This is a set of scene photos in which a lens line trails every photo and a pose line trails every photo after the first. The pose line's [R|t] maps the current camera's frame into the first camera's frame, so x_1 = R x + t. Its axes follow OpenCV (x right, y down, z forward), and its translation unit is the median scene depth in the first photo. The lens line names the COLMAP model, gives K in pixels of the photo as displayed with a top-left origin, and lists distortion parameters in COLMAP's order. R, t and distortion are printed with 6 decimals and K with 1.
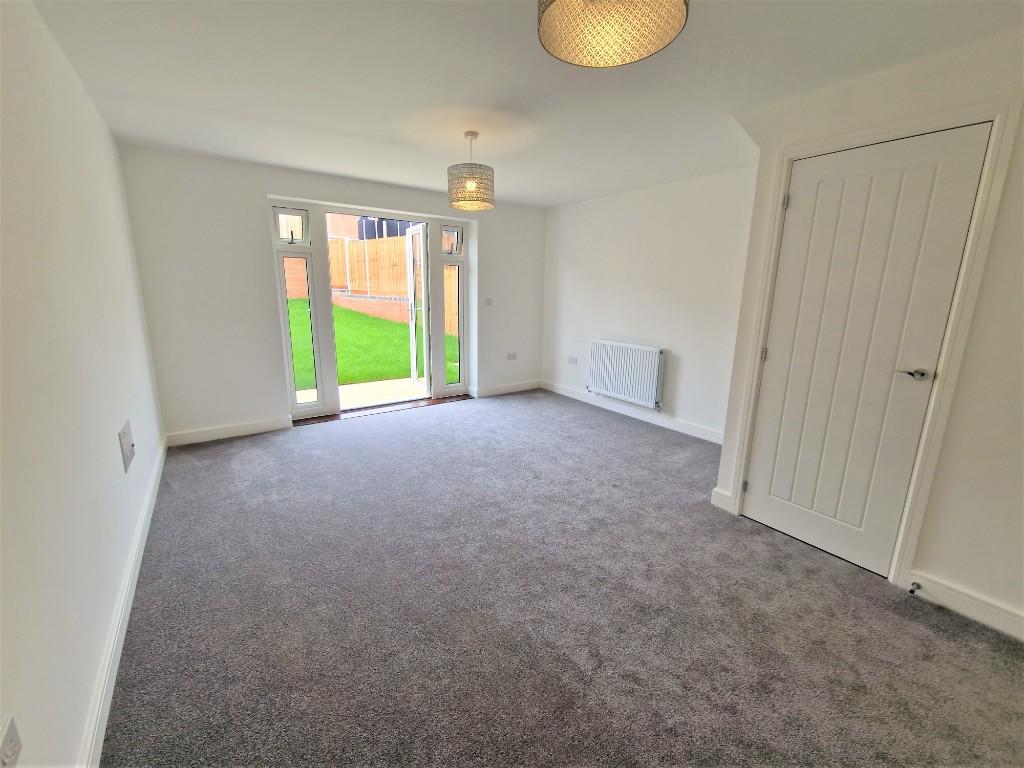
lens RADIAL K [[419.5, 0, 514.5], [0, 419.5, 377.6], [0, 0, 1]] dist [0.009780, -0.007425]
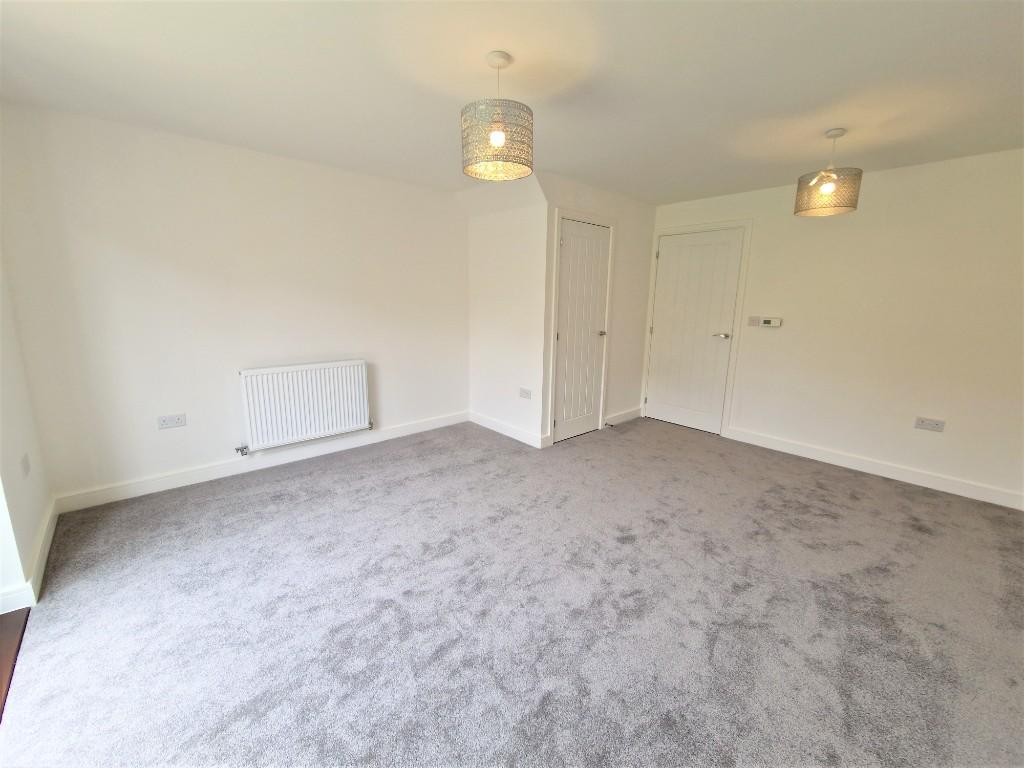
lens RADIAL K [[419.5, 0, 514.5], [0, 419.5, 377.6], [0, 0, 1]] dist [0.009780, -0.007425]
pose [[-0.111409, -0.208868, 0.971577, -0.500218], [0.190452, 0.955054, 0.227155, -0.156836], [-0.975354, 0.210346, -0.066622, 0.683429]]
